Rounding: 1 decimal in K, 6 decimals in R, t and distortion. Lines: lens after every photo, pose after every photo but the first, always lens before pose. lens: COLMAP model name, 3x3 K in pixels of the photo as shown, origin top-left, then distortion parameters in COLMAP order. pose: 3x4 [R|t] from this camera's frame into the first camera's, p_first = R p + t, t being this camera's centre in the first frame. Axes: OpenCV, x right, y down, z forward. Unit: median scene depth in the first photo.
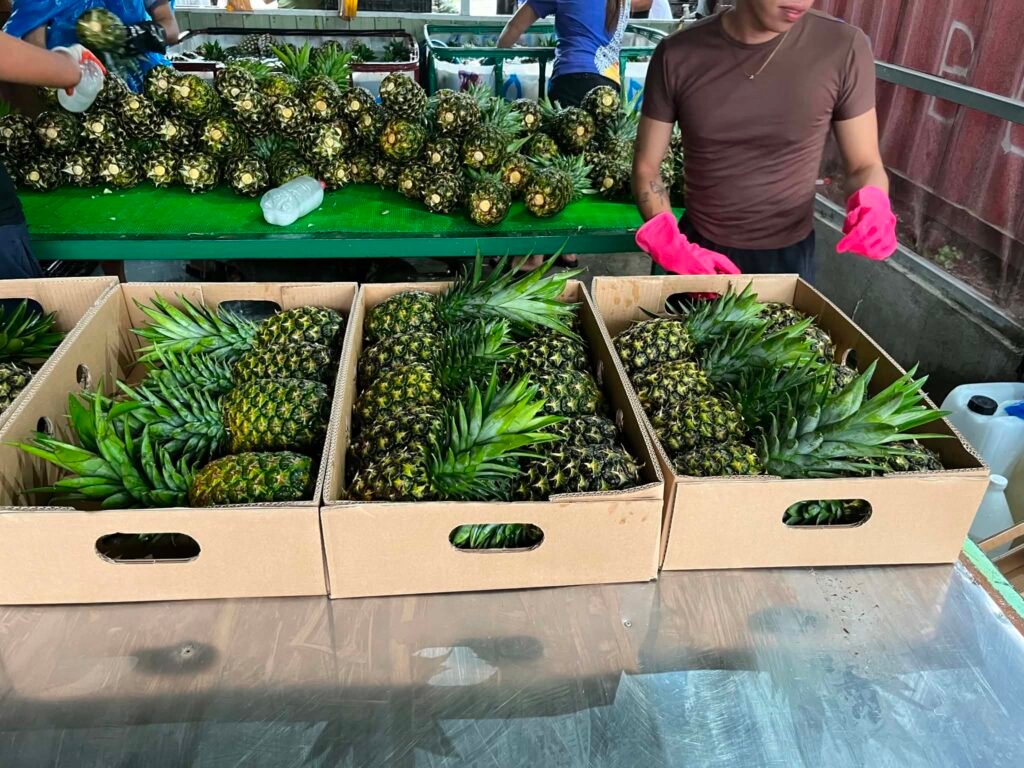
lens RADIAL K [[808.2, 0, 512.0], [0, 808.2, 384.0], [0, 0, 1]] dist [0.005011, 0.004239]
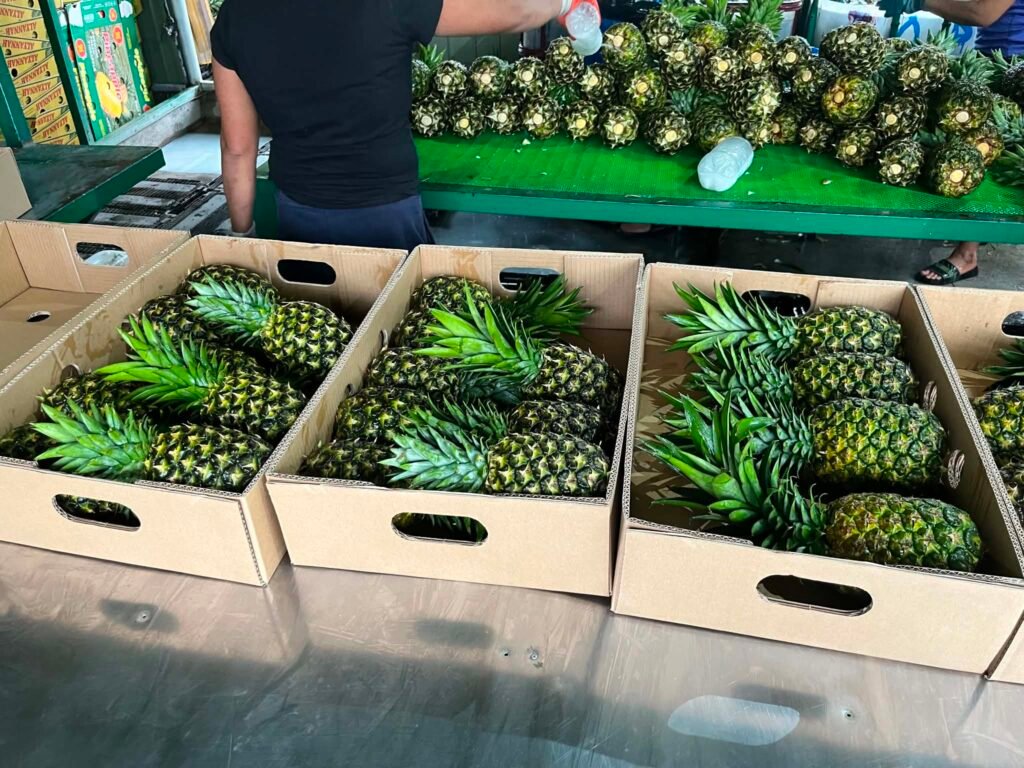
lens RADIAL K [[794.7, 0, 554.7], [0, 794.7, 380.4], [0, 0, 1]] dist [0.111325, -0.095829]
pose [[0.956437, 0.129768, -0.261512, -0.171716], [-0.112945, 0.990501, 0.078434, -0.024937], [0.269206, -0.045481, 0.962008, 0.027359]]
